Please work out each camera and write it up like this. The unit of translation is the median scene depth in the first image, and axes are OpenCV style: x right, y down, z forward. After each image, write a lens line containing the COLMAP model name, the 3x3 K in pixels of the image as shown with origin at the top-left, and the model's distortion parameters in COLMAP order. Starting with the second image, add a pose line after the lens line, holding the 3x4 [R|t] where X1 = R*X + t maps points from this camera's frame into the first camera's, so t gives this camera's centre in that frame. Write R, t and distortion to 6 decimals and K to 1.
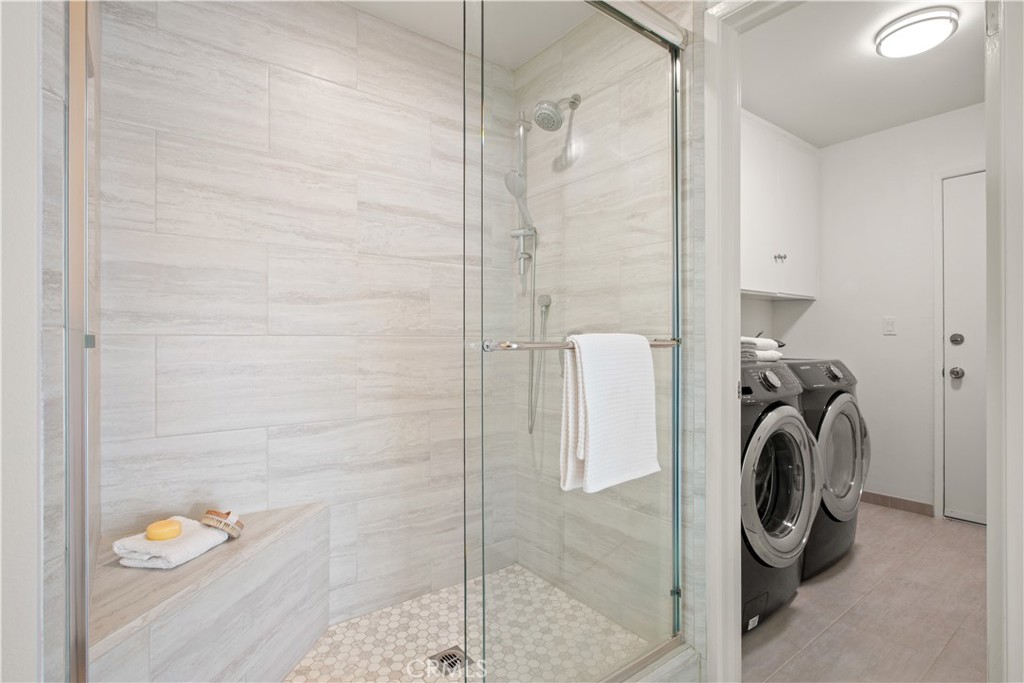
lens RADIAL K [[499.2, 0, 513.7], [0, 499.2, 339.9], [0, 0, 1]] dist [0.001764, 0.000295]
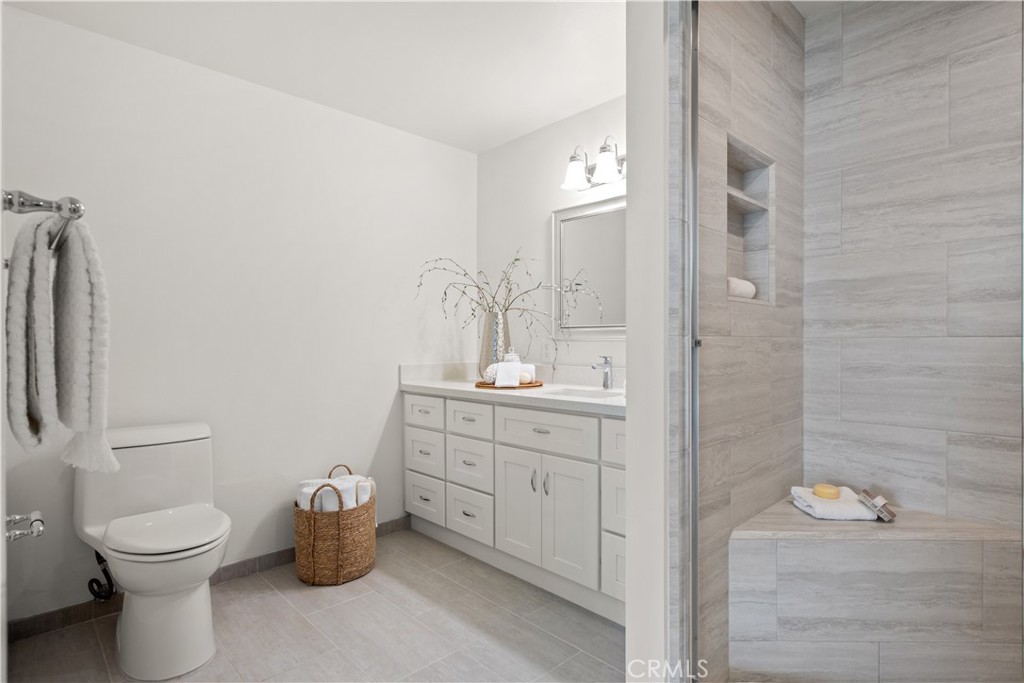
lens RADIAL K [[553.9, 0, 519.8], [0, 553.9, 343.0], [0, 0, 1]] dist [-0.001812, 0.001411]
pose [[0.111887, 0.003480, -0.993715, 0.537454], [0.002486, 0.999990, 0.003782, -0.003555], [0.993718, -0.002894, 0.111877, 0.060388]]
